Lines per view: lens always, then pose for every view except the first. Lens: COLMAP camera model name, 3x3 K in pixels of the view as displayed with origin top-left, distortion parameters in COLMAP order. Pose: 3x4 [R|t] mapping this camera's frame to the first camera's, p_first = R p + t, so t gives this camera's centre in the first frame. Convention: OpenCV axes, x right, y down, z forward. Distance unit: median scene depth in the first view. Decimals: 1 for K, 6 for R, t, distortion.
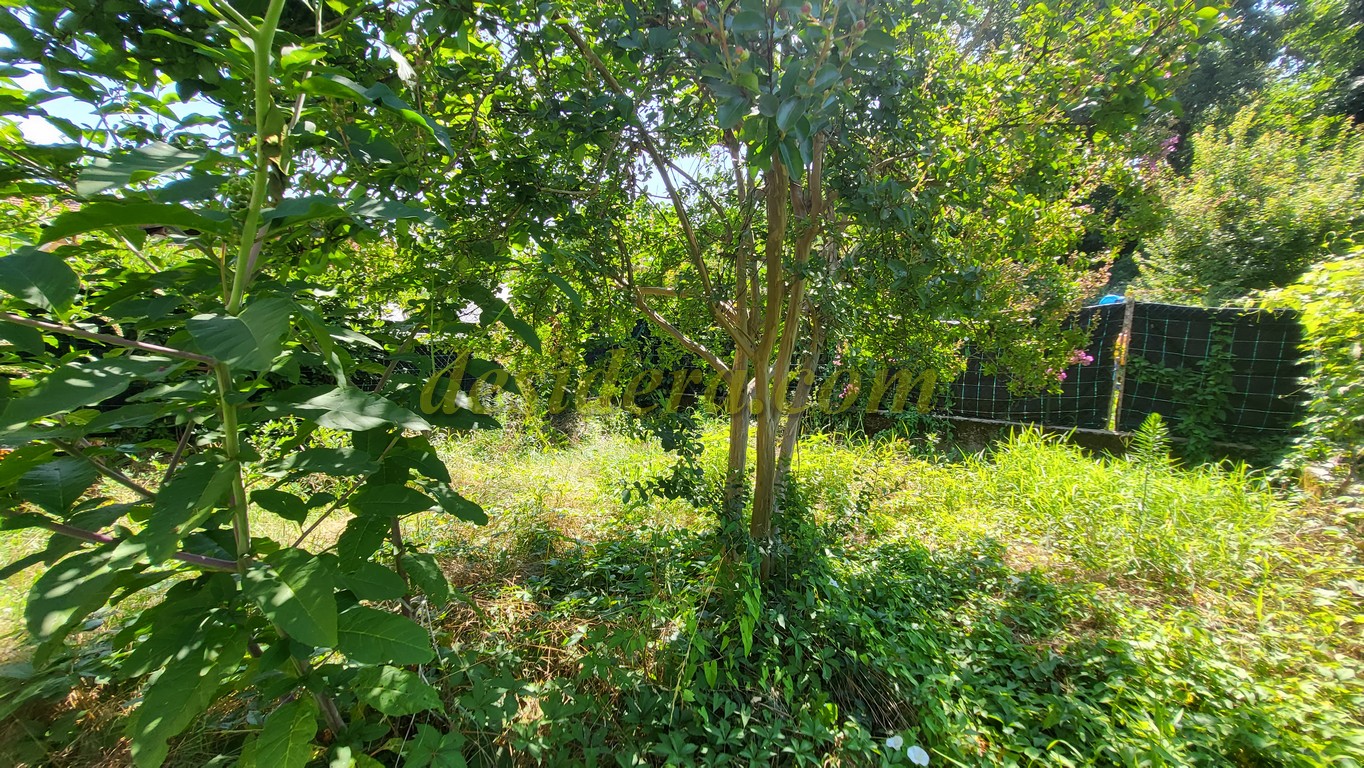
lens RADIAL K [[533.1, 0, 690.8], [0, 533.1, 383.5], [0, 0, 1]] dist [0.001500, -0.000033]
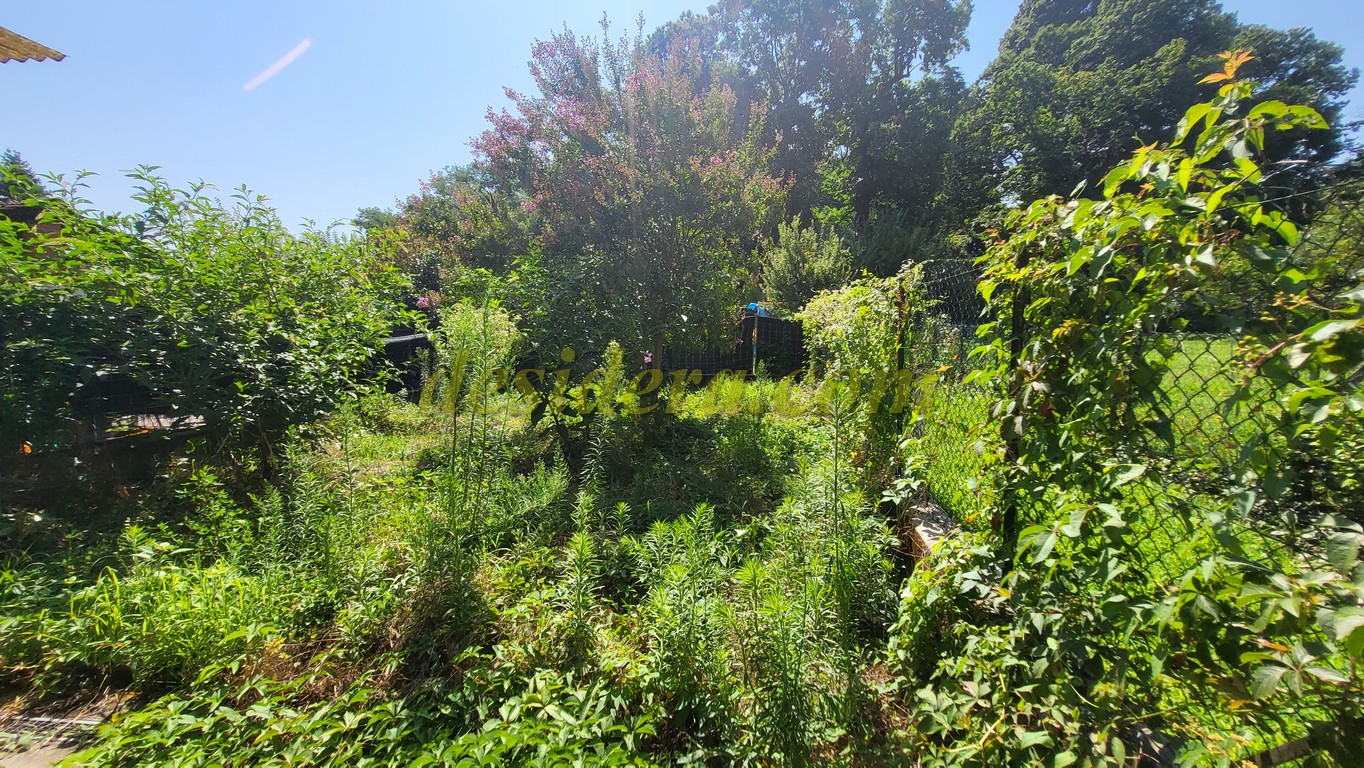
lens RADIAL K [[533.1, 0, 682.4], [0, 533.1, 393.5], [0, 0, 1]] dist [0.001500, -0.000033]
pose [[0.866555, -0.090175, 0.490867, -0.522382], [0.080496, 0.995917, 0.040850, 0.051017], [-0.492547, 0.004114, 0.870276, -0.728063]]
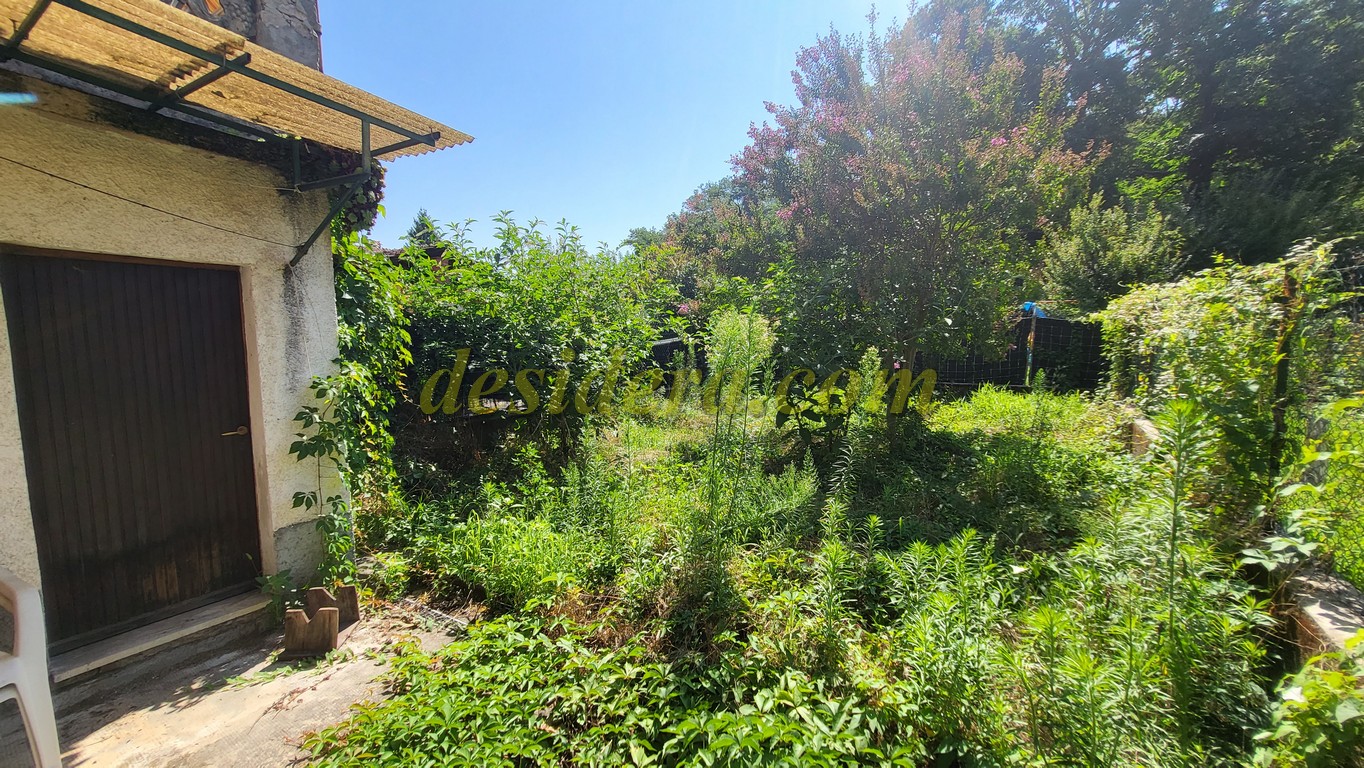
lens RADIAL K [[533.1, 0, 685.4], [0, 533.1, 394.5], [0, 0, 1]] dist [0.001500, -0.000033]
pose [[0.995178, -0.043531, 0.087896, -0.543839], [0.042901, 0.999038, 0.009045, 0.048322], [-0.088205, -0.005230, 0.996089, -0.724043]]
